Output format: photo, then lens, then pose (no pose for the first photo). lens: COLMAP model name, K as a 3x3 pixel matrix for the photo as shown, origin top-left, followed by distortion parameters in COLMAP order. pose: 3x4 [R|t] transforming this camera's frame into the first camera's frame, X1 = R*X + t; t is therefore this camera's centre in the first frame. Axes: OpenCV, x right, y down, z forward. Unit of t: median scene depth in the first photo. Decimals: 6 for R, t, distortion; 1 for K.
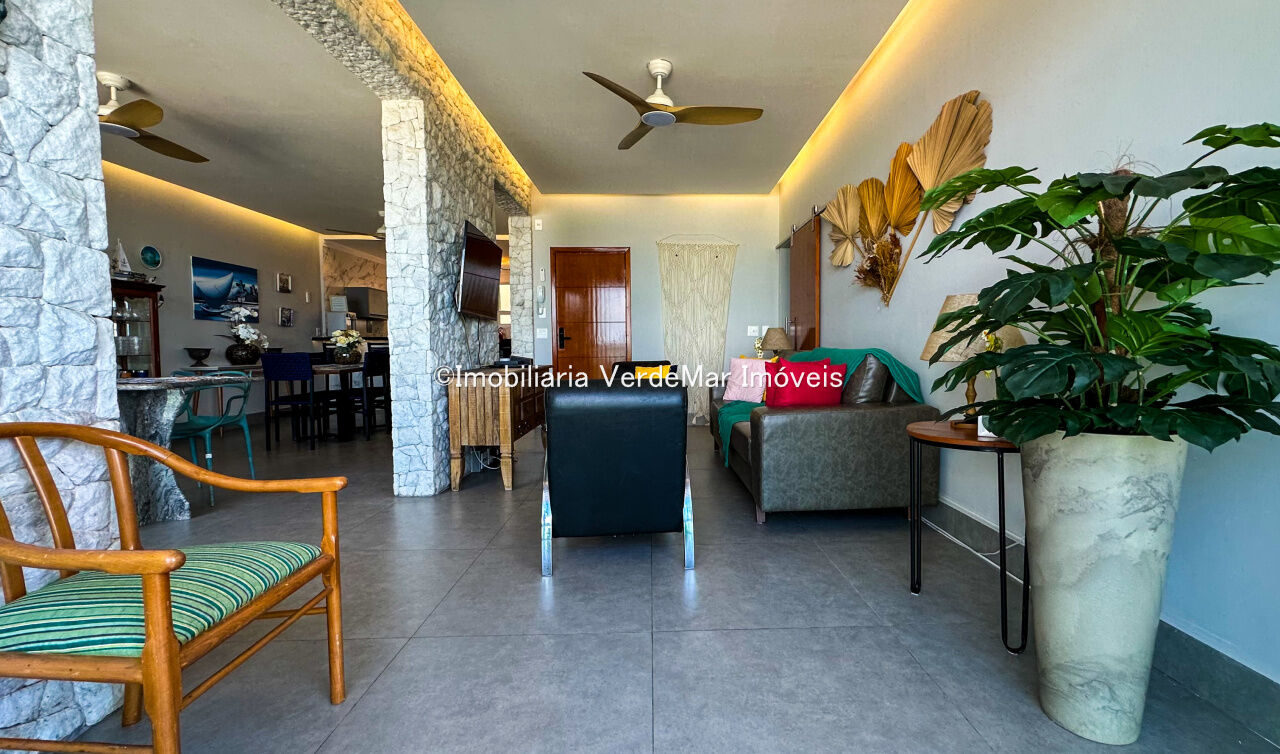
lens RADIAL K [[545.6, 0, 667.7], [0, 545.6, 376.9], [0, 0, 1]] dist [-0.002618, 0.000243]
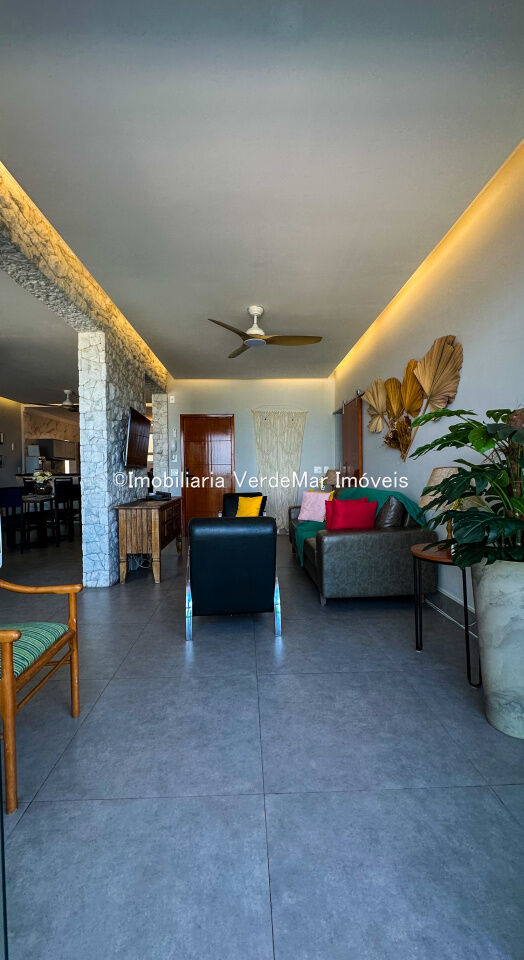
lens RADIAL K [[394.1, 0, 254.0], [0, 394.1, 479.6], [0, 0, 1]] dist [0.001254, 0.000071]
pose [[0.999948, -0.006129, -0.008107, -0.012762], [0.005859, 0.999441, -0.032914, -0.045121], [0.008304, 0.032865, 0.999425, -0.113237]]
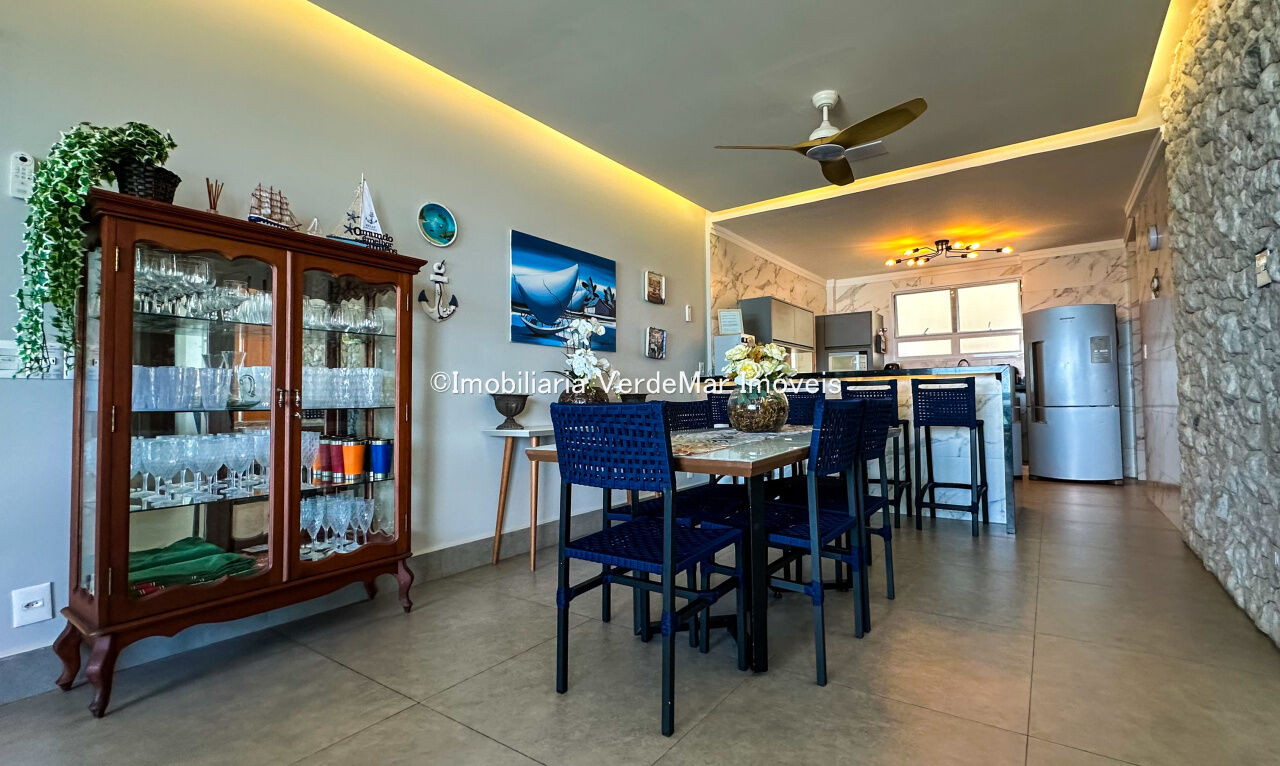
lens RADIAL K [[553.6, 0, 672.4], [0, 553.6, 383.3], [0, 0, 1]] dist [0.004079, 0.000478]
pose [[0.809036, -0.020790, -0.587392, -0.699688], [-0.024035, 0.997368, -0.068405, -0.050092], [0.587268, 0.069460, 0.806407, 1.112178]]
